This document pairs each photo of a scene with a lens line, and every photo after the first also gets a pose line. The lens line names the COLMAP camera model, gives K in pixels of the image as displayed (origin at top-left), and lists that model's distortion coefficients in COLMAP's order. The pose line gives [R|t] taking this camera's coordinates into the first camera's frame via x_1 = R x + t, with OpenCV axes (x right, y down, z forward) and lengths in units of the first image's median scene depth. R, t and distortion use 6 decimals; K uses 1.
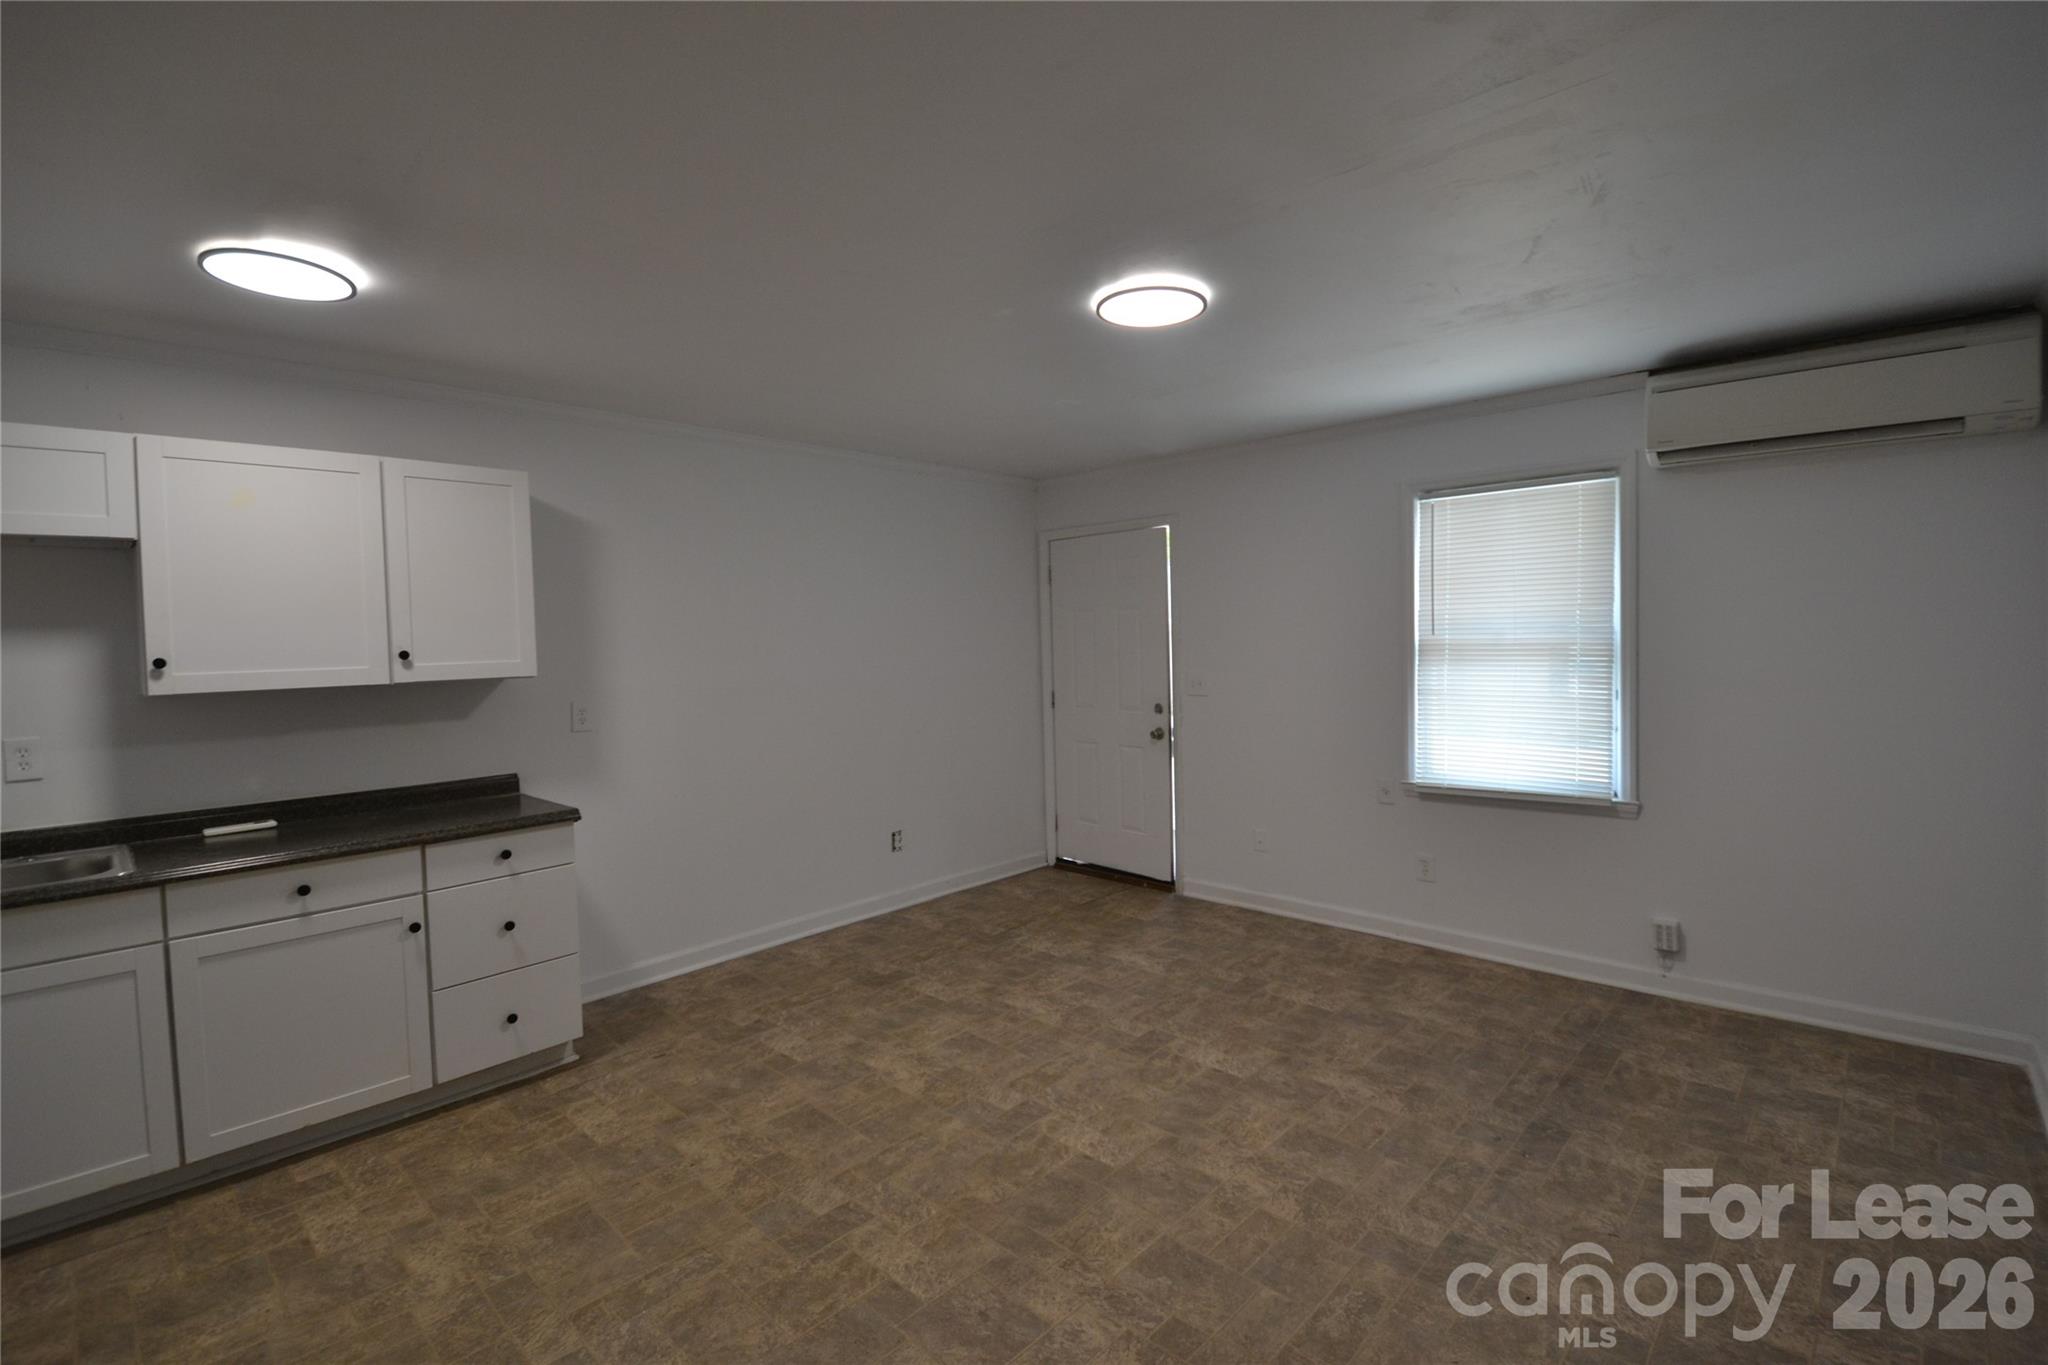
lens RADIAL K [[908.9, 0, 1029.4], [0, 908.9, 663.1], [0, 0, 1]] dist [0.001582, -0.012446]
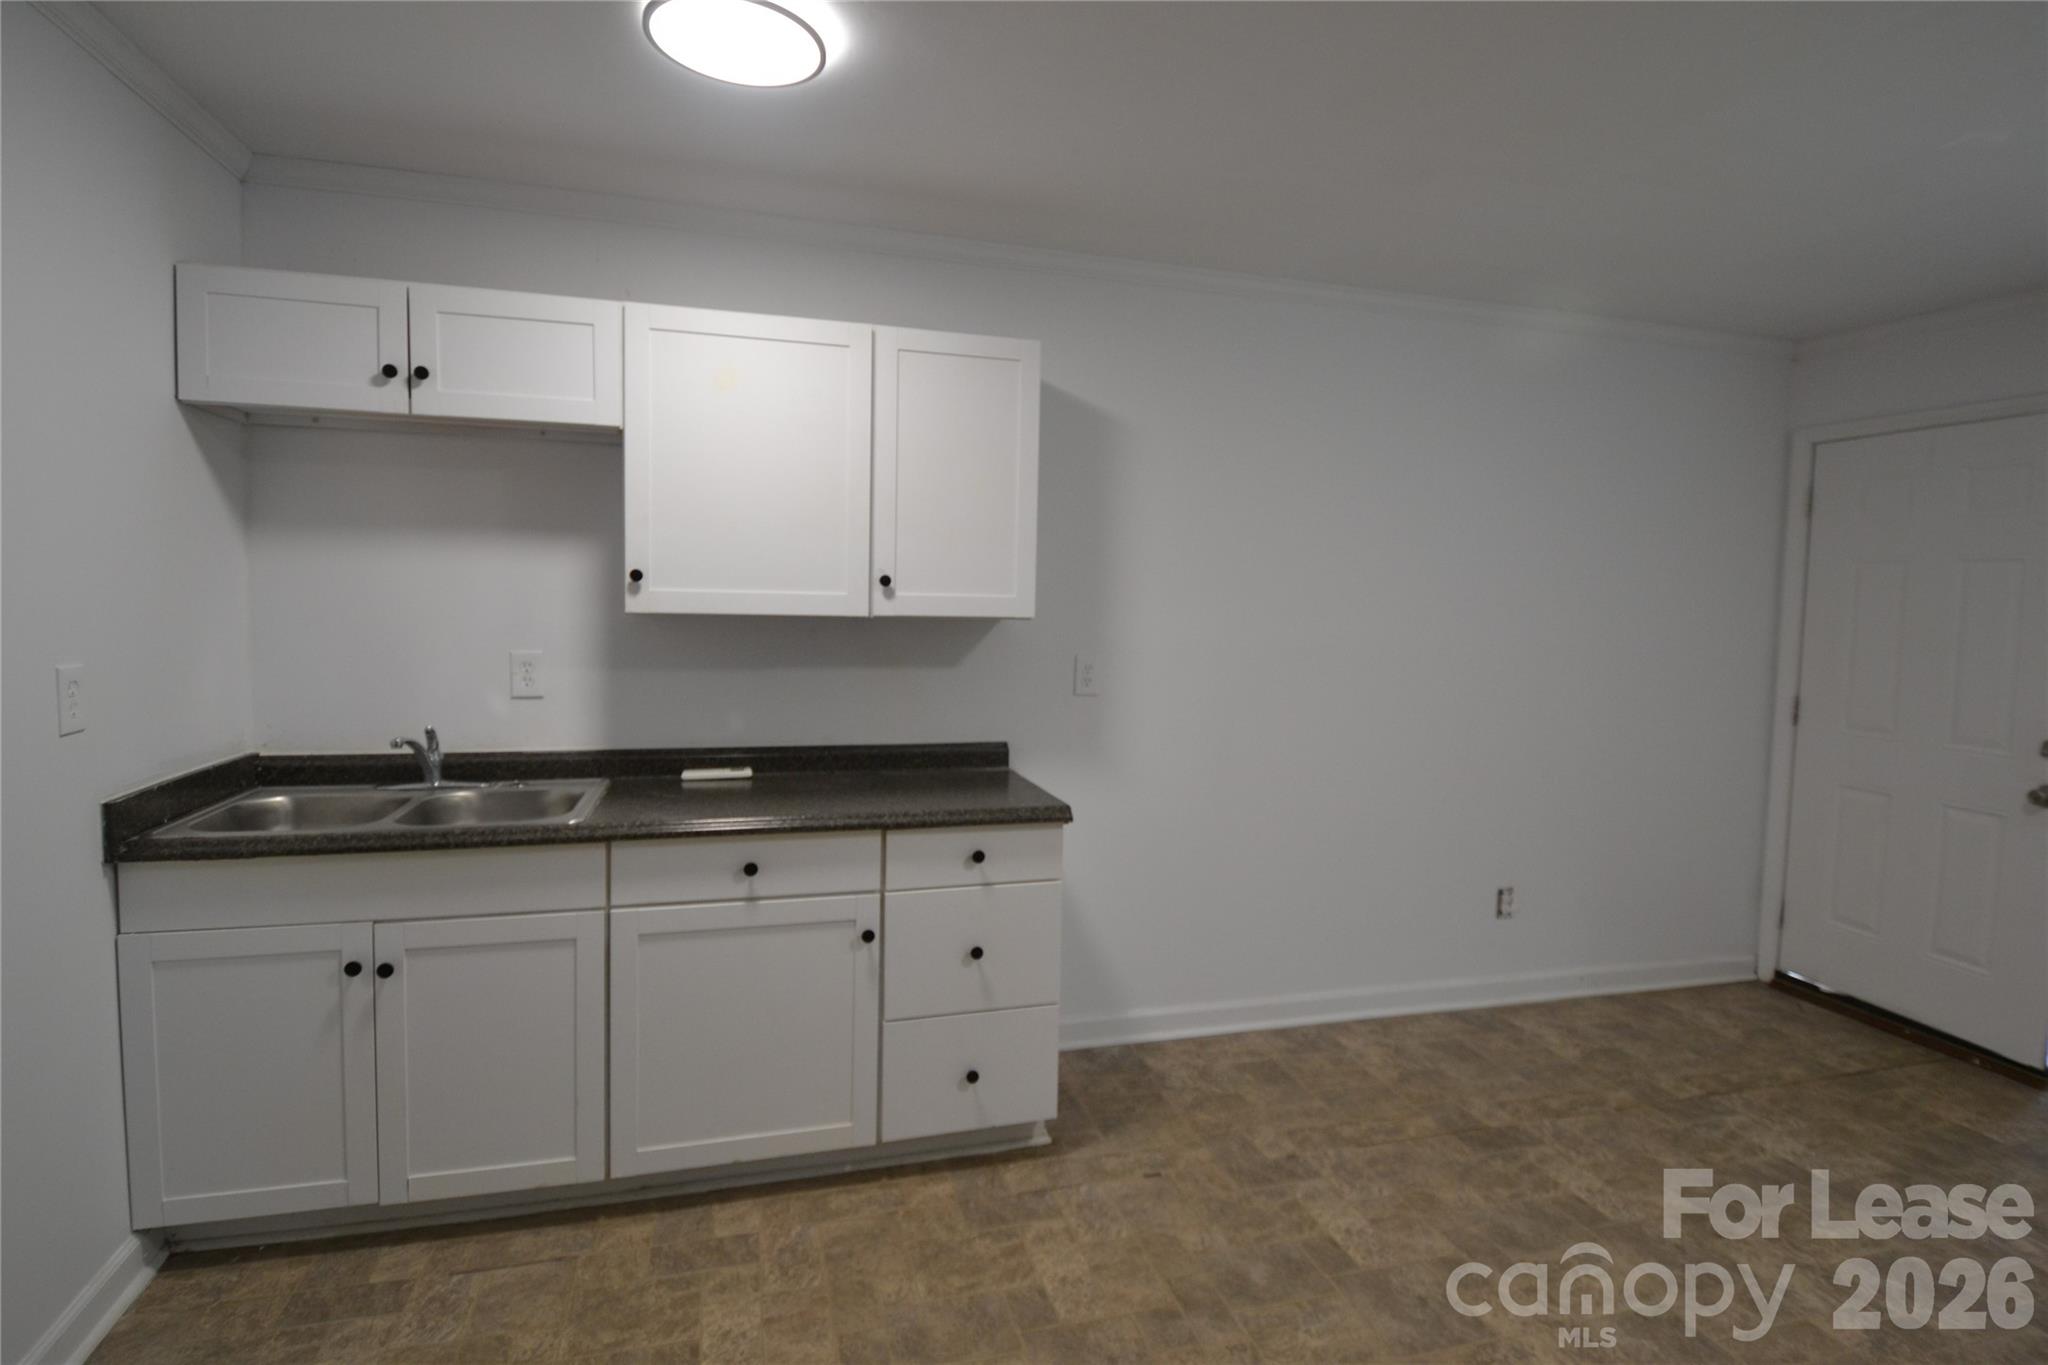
lens RADIAL K [[1032.2, 0, 1026.6], [0, 1032.2, 639.4], [0, 0, 1]] dist [0.003823, -0.010921]
pose [[0.860023, 0.069851, -0.505451, -0.127783], [-0.062588, 0.997547, 0.031363, 0.006042], [0.506402, 0.004662, 0.862285, 0.287659]]
